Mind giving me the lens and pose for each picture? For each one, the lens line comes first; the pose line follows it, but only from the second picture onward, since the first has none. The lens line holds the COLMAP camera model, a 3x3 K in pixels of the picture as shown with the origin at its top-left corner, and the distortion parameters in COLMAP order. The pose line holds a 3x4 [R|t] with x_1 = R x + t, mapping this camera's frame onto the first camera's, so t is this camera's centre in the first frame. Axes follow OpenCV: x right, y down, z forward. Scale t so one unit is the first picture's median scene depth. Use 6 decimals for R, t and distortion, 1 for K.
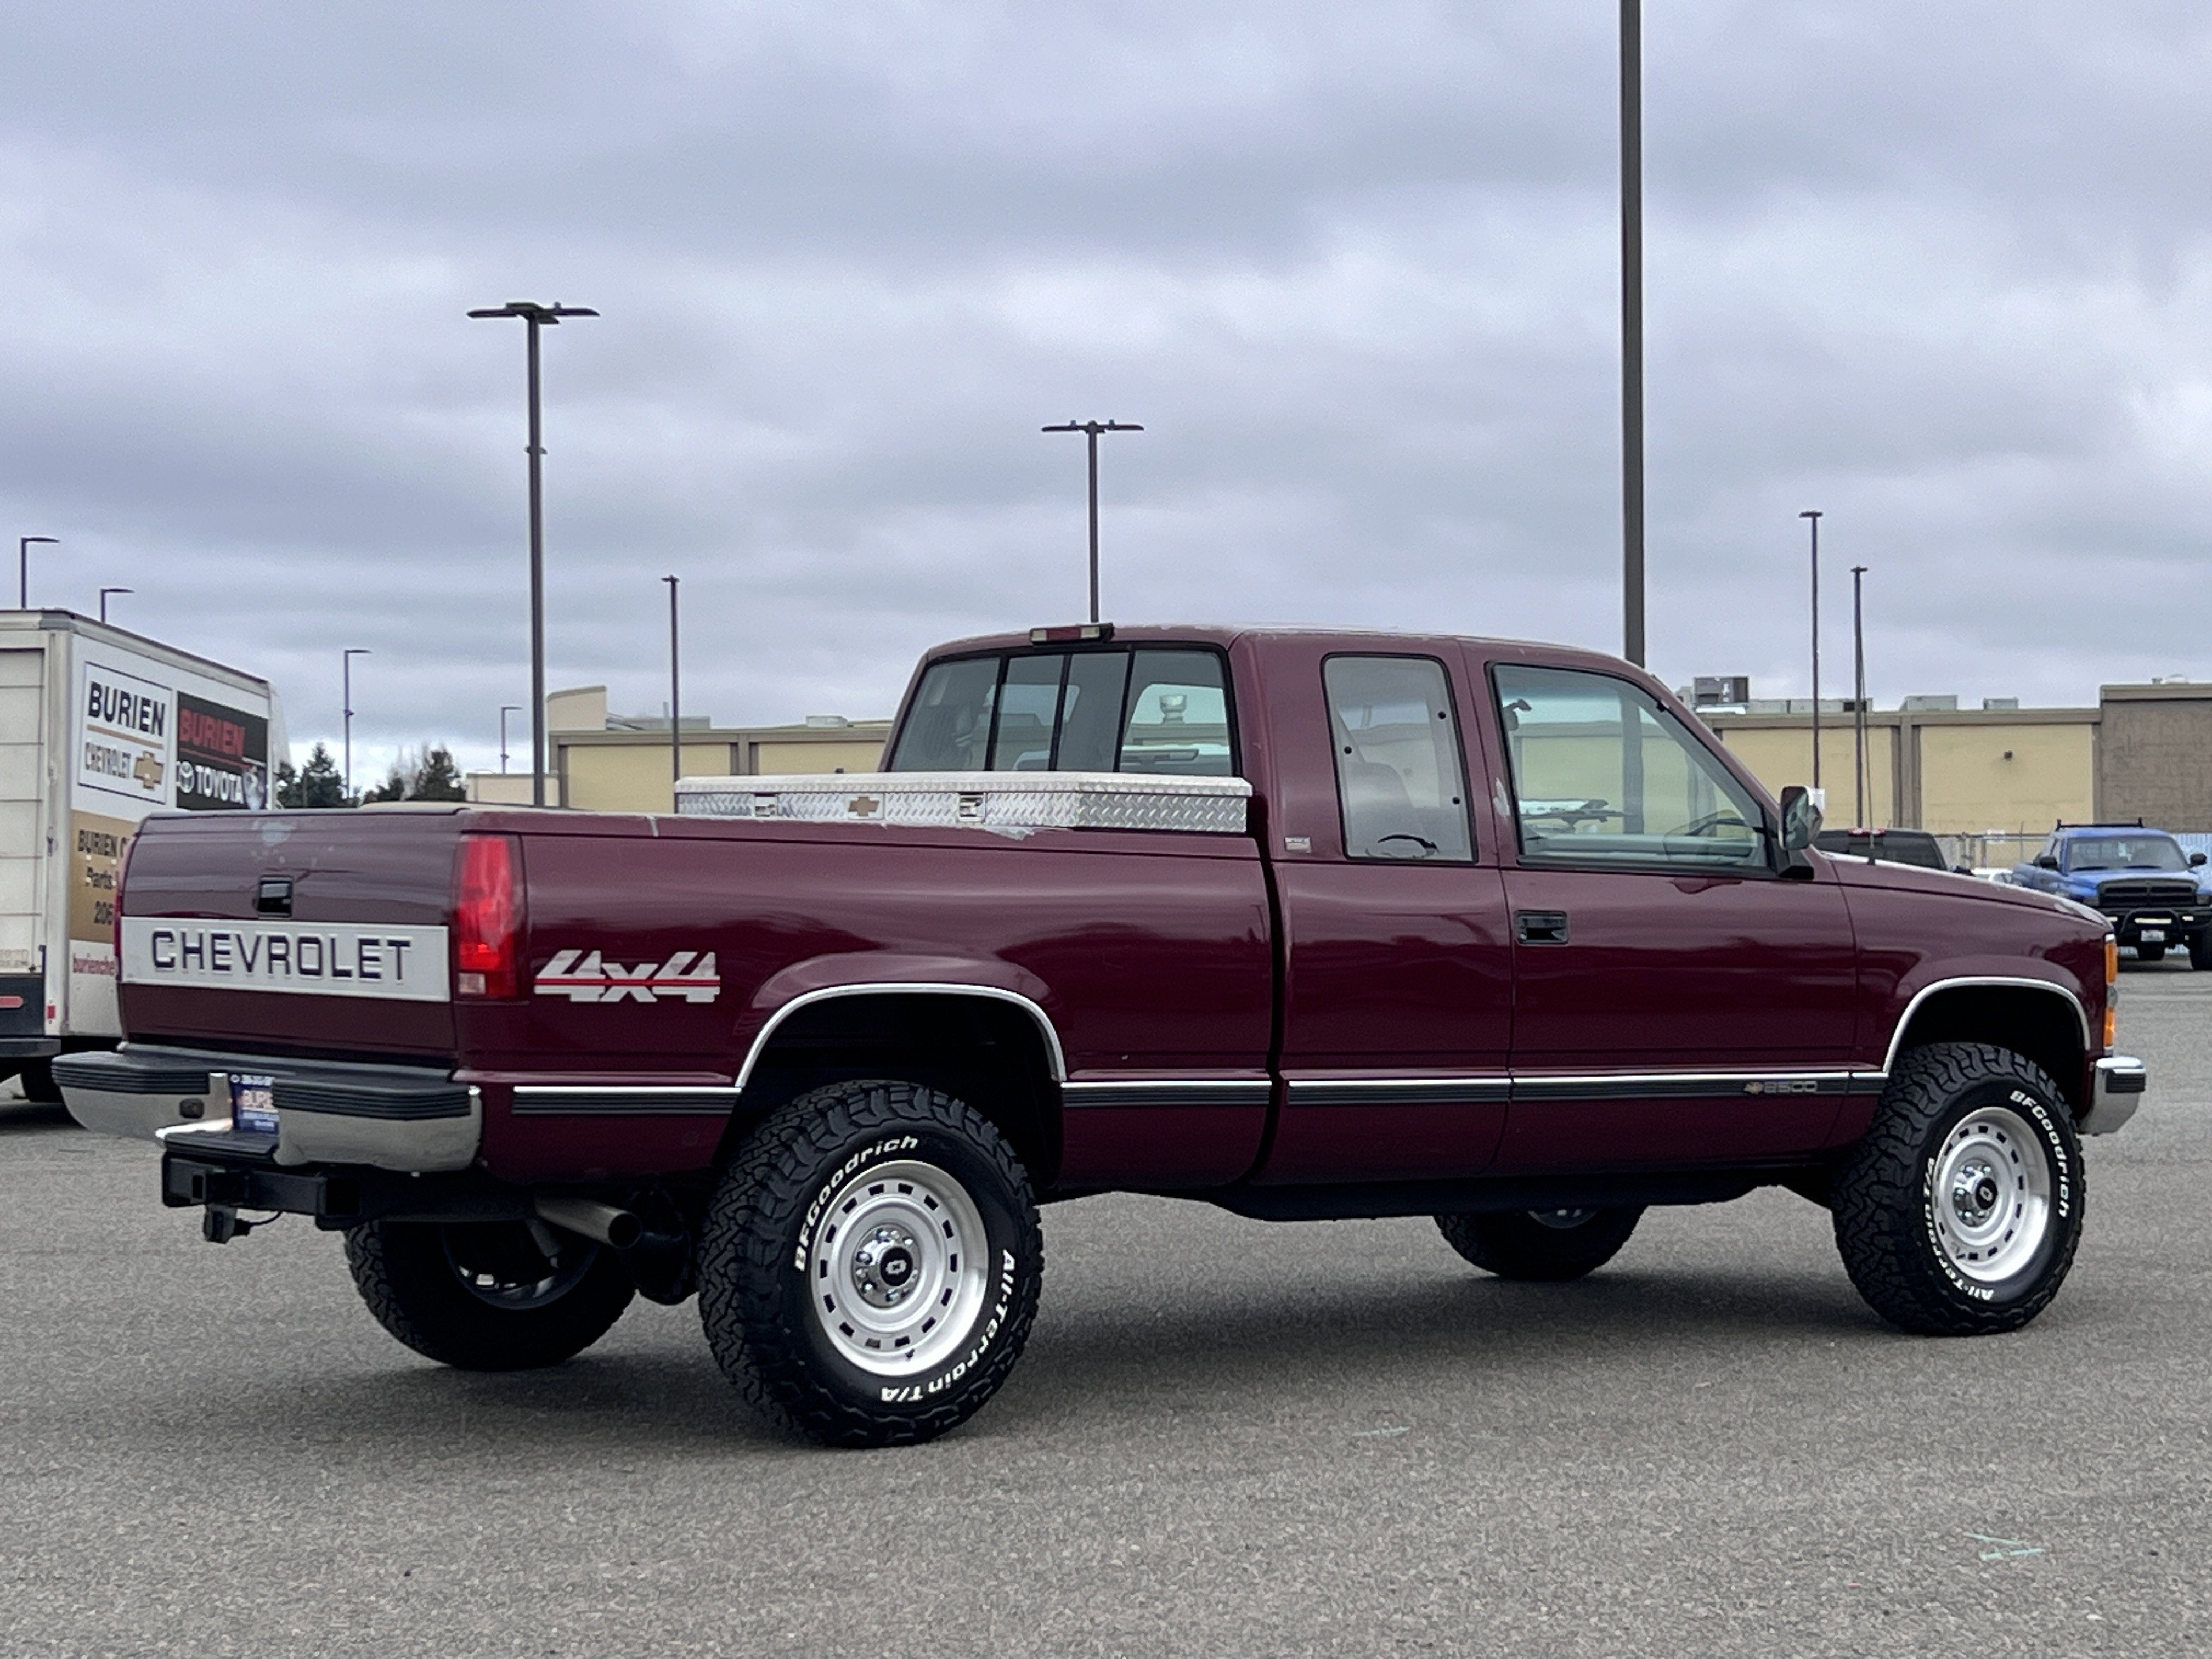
lens RADIAL K [[4081.8, 0, 1111.4], [0, 4081.8, 878.1], [0, 0, 1]] dist [0.193526, -0.104317]
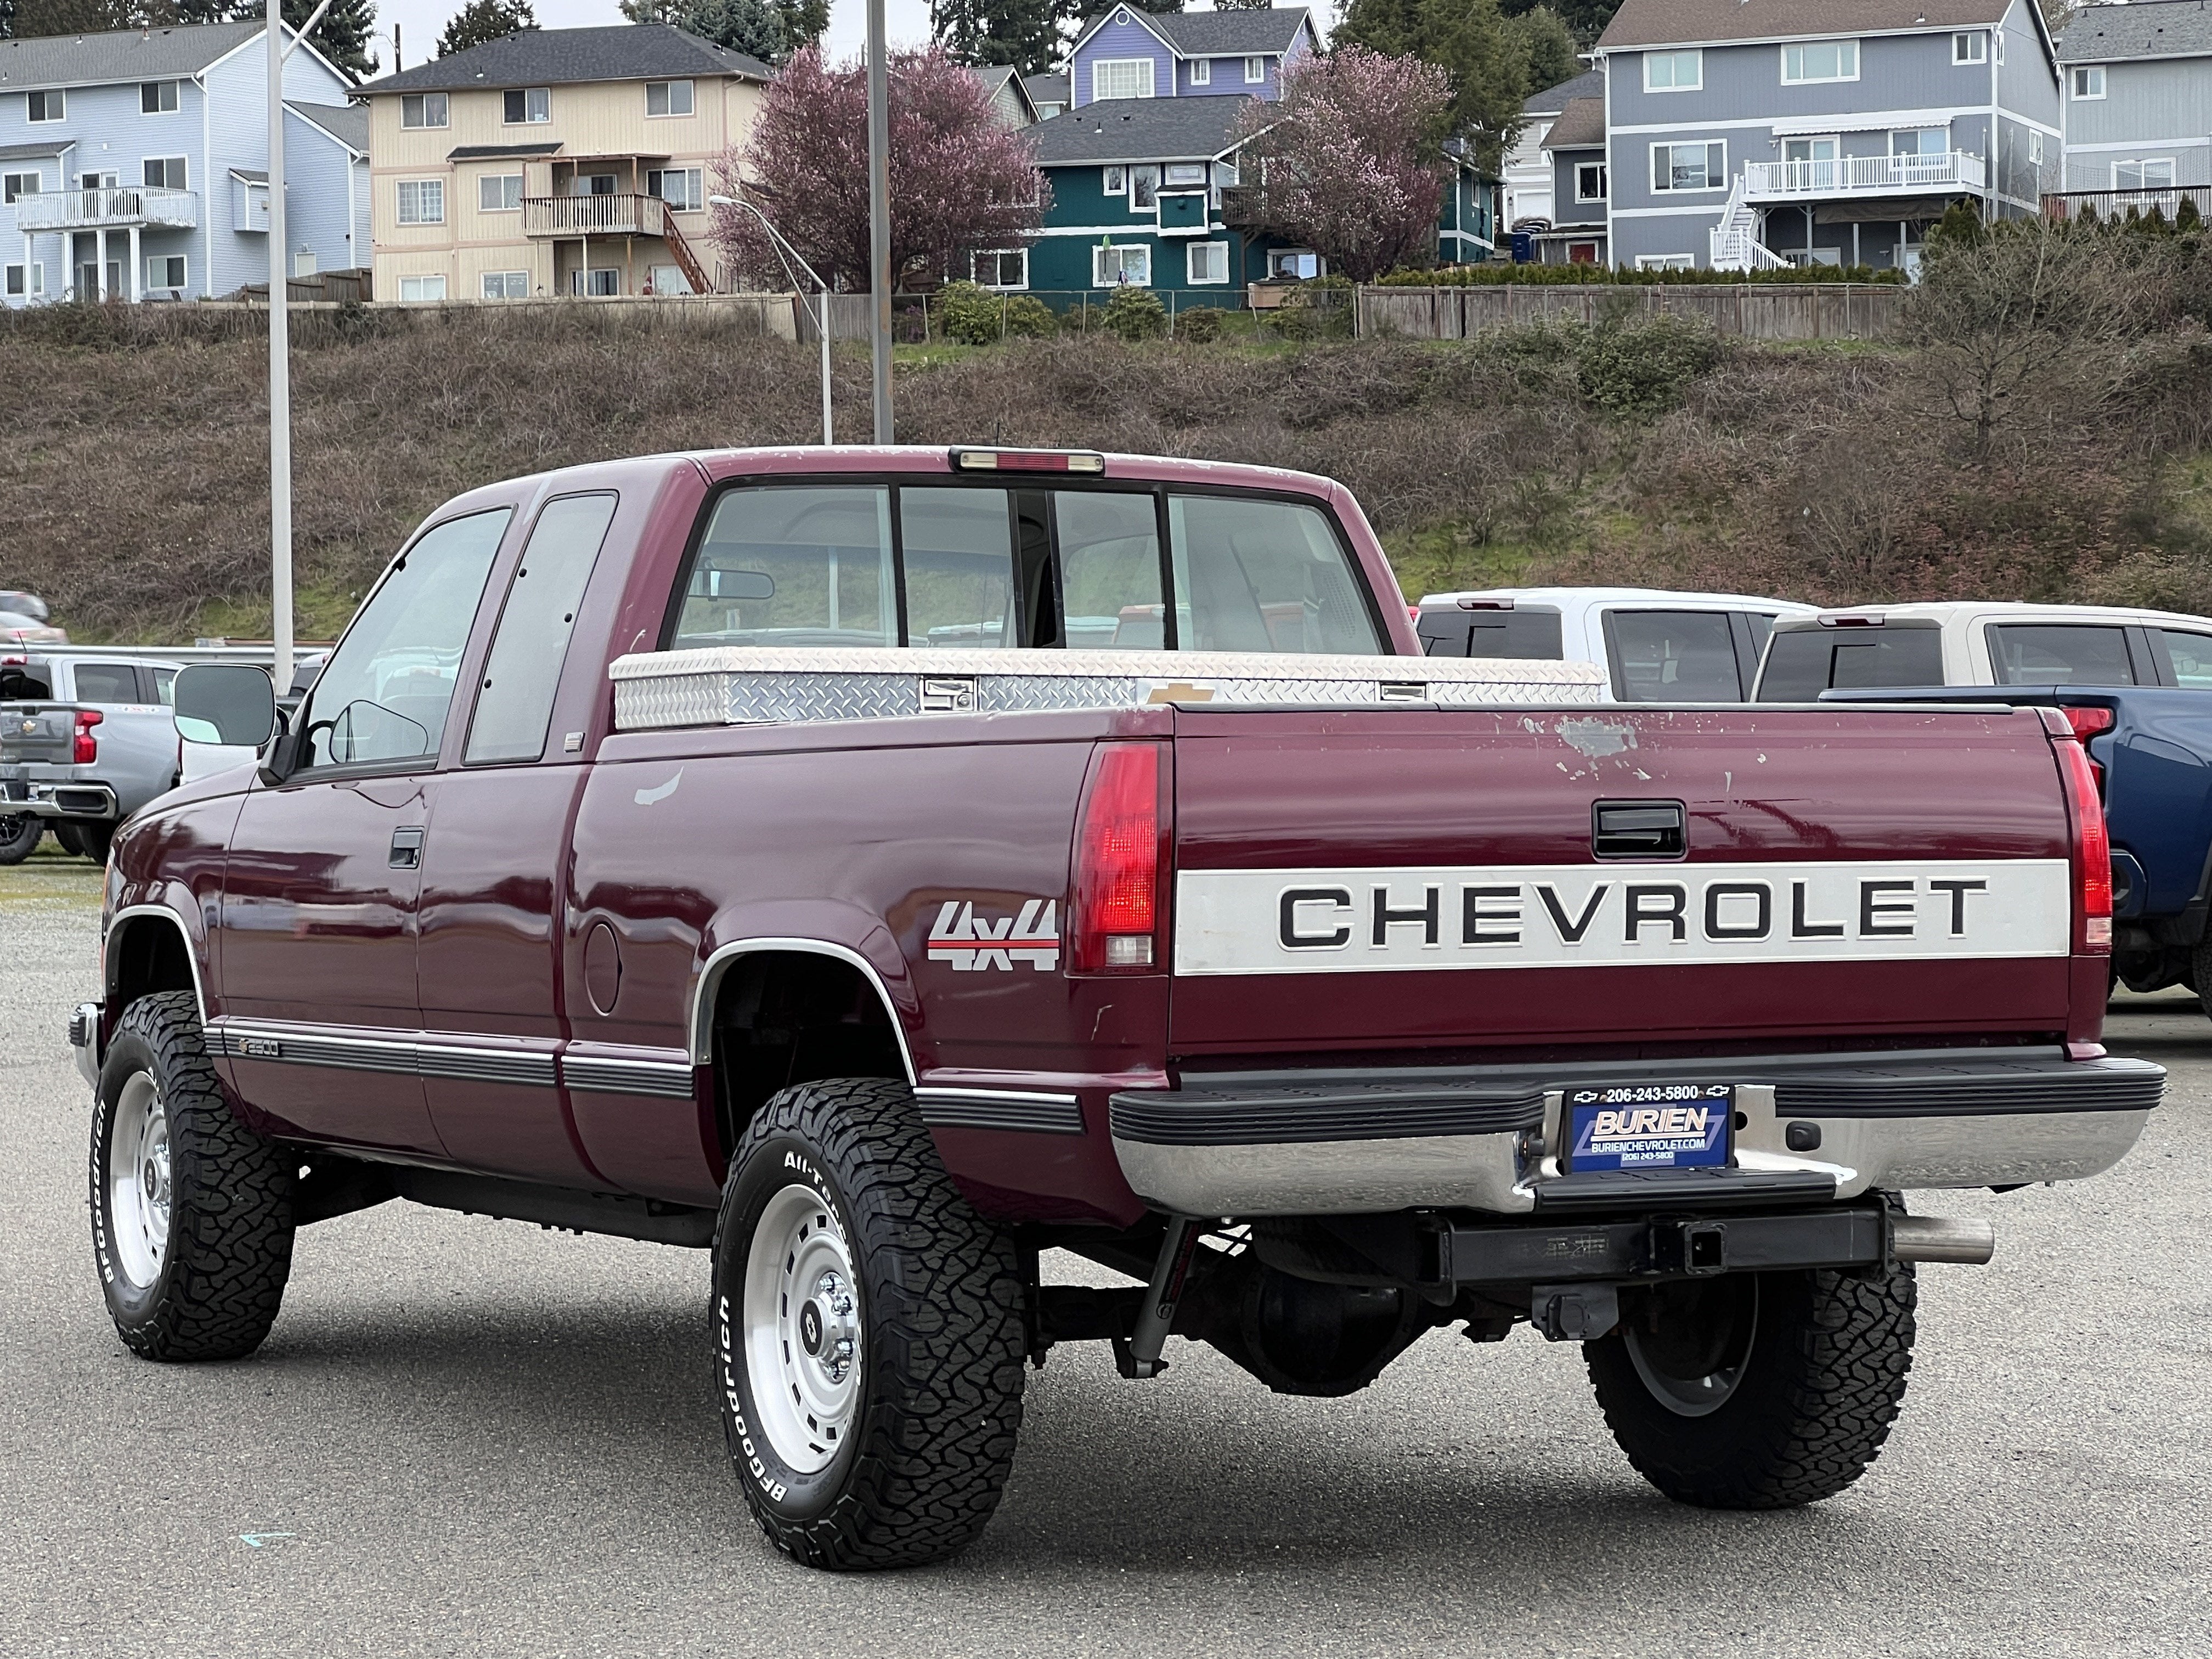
lens RADIAL K [[5819.2, 0, 1007.4], [0, 5819.2, 832.9], [0, 0, 1]] dist [-0.413755, 12.058629]
pose [[0.194217, -0.016390, 0.980822, -1.169247], [0.007681, 0.999855, 0.015187, -0.010303], [-0.980928, 0.004584, 0.194315, 0.903681]]
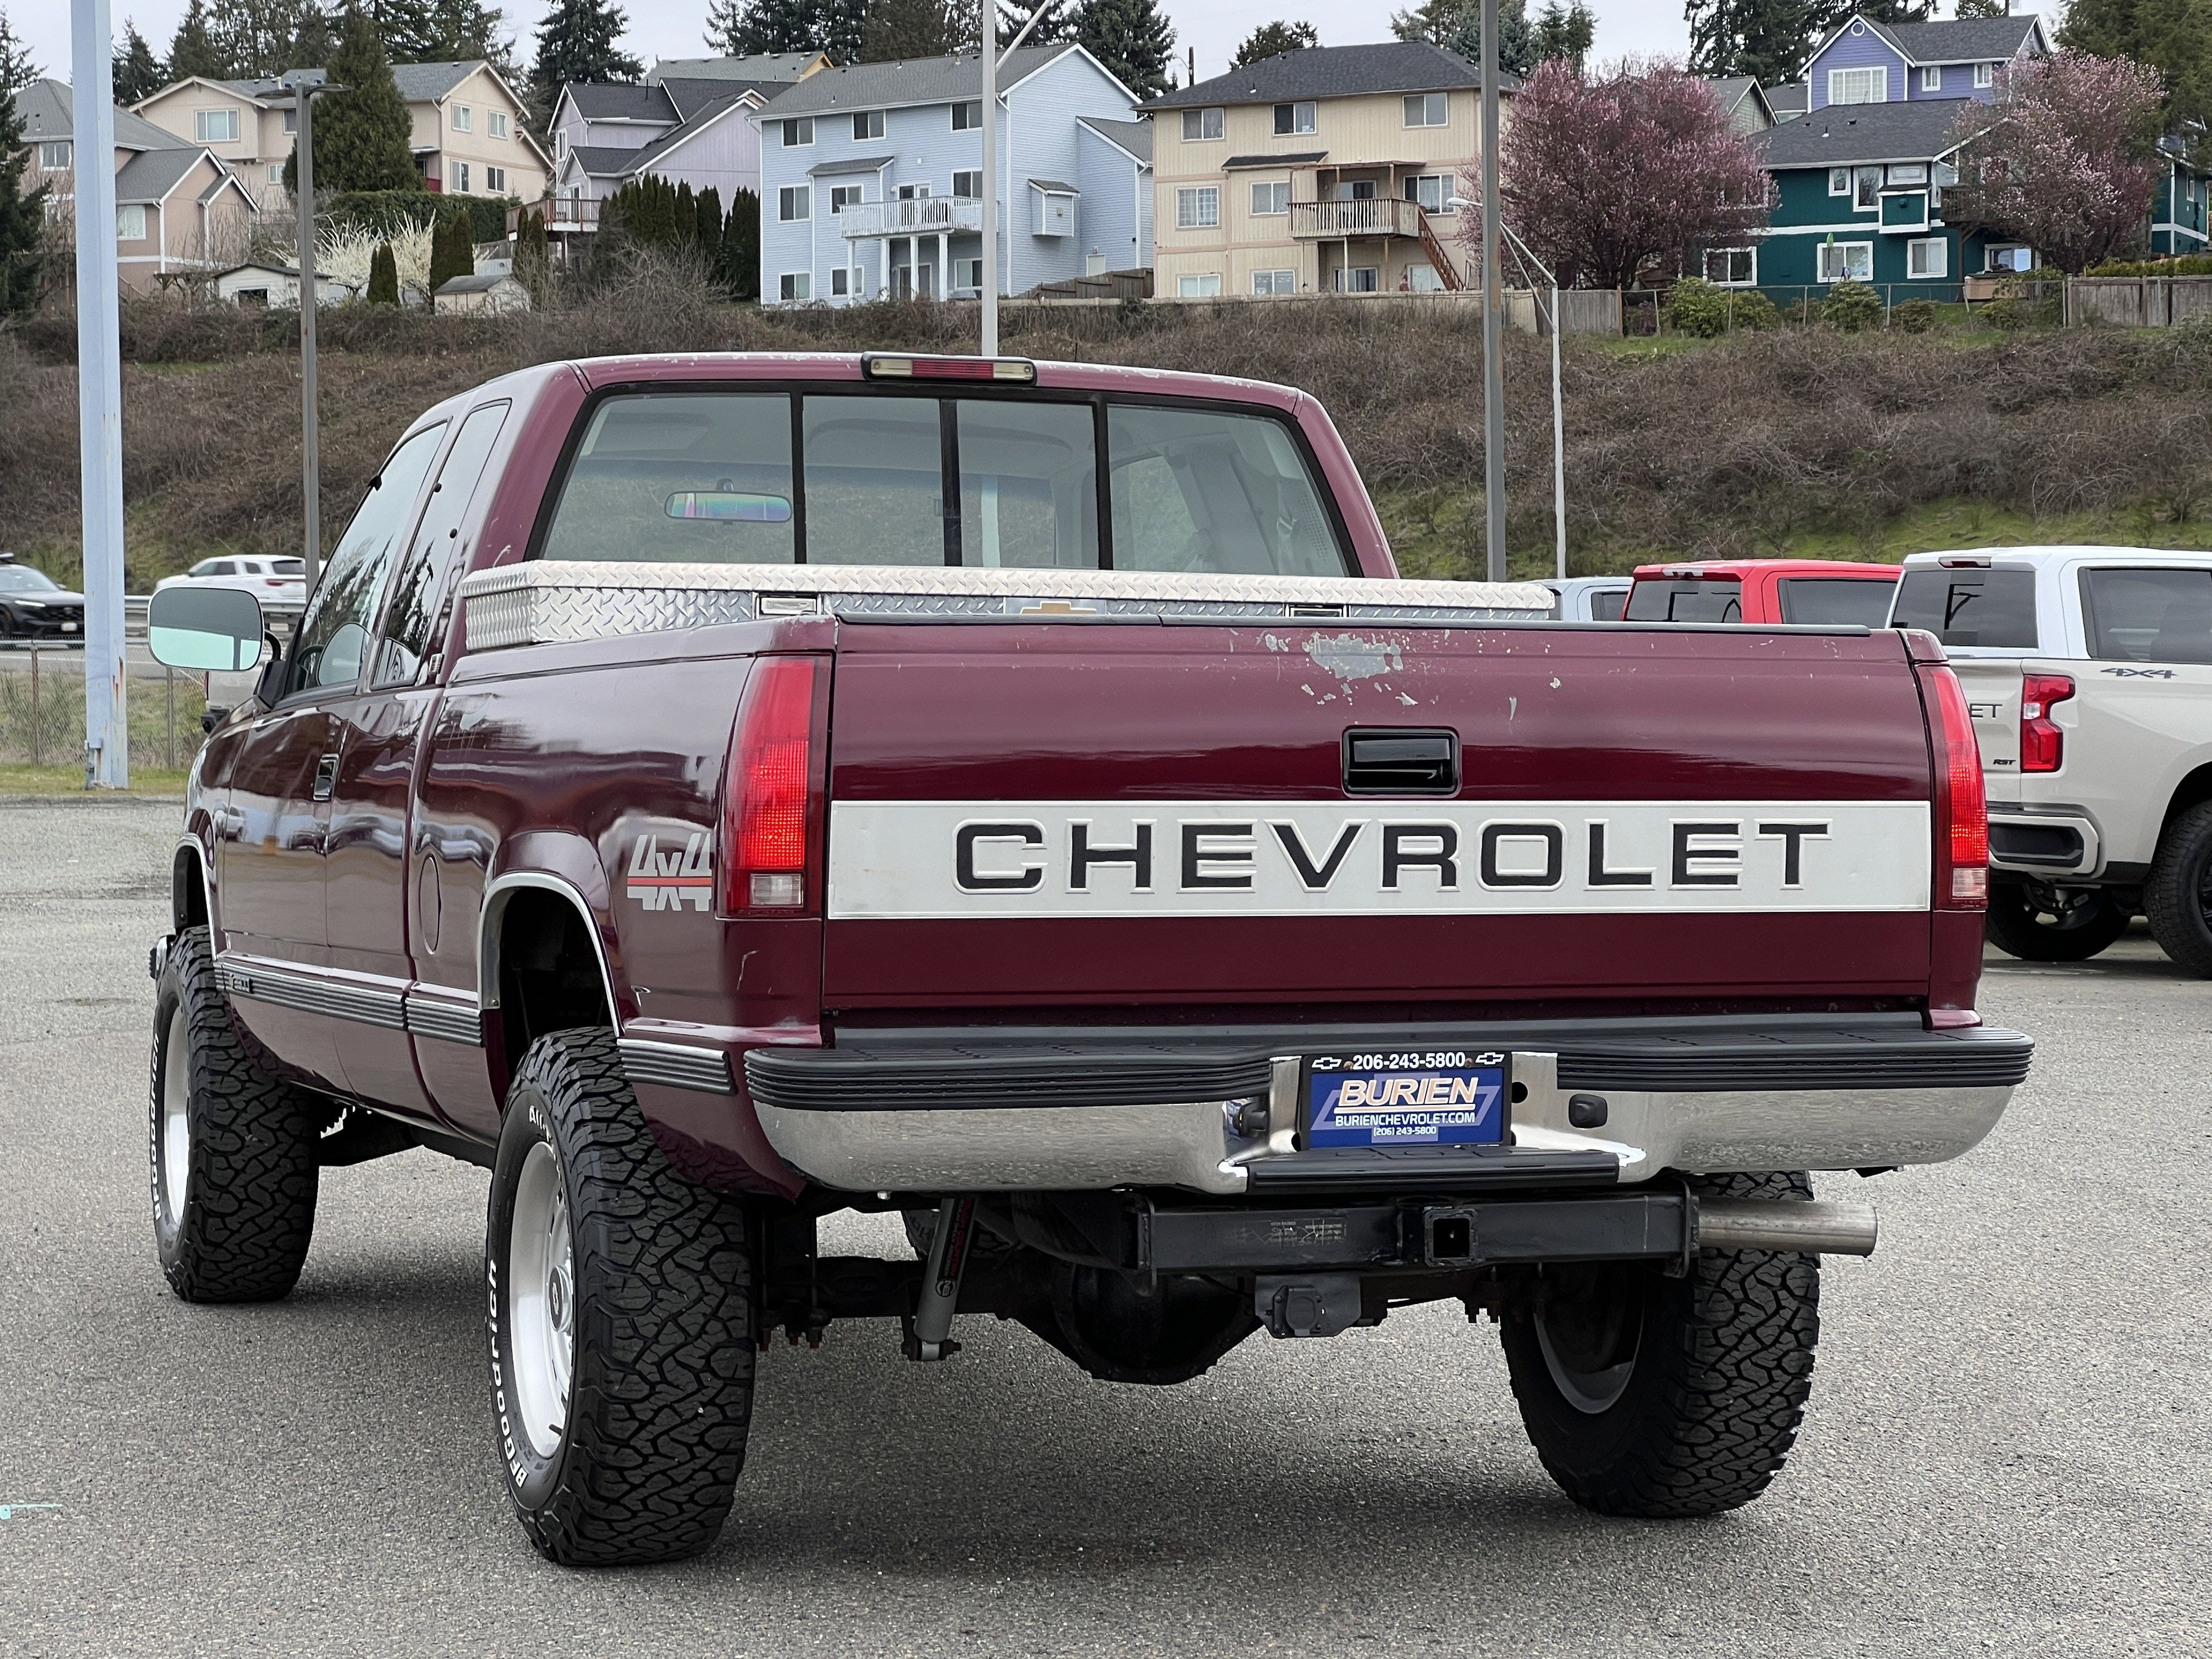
lens RADIAL K [[5305.5, 0, 1051.4], [0, 5305.5, 825.4], [0, 0, 1]] dist [-0.156902, 5.036501]
pose [[0.324357, -0.020514, 0.945712, -0.956140], [-0.000090, 0.999764, 0.021718, -0.002936], [-0.945935, -0.007130, 0.324278, 0.783628]]
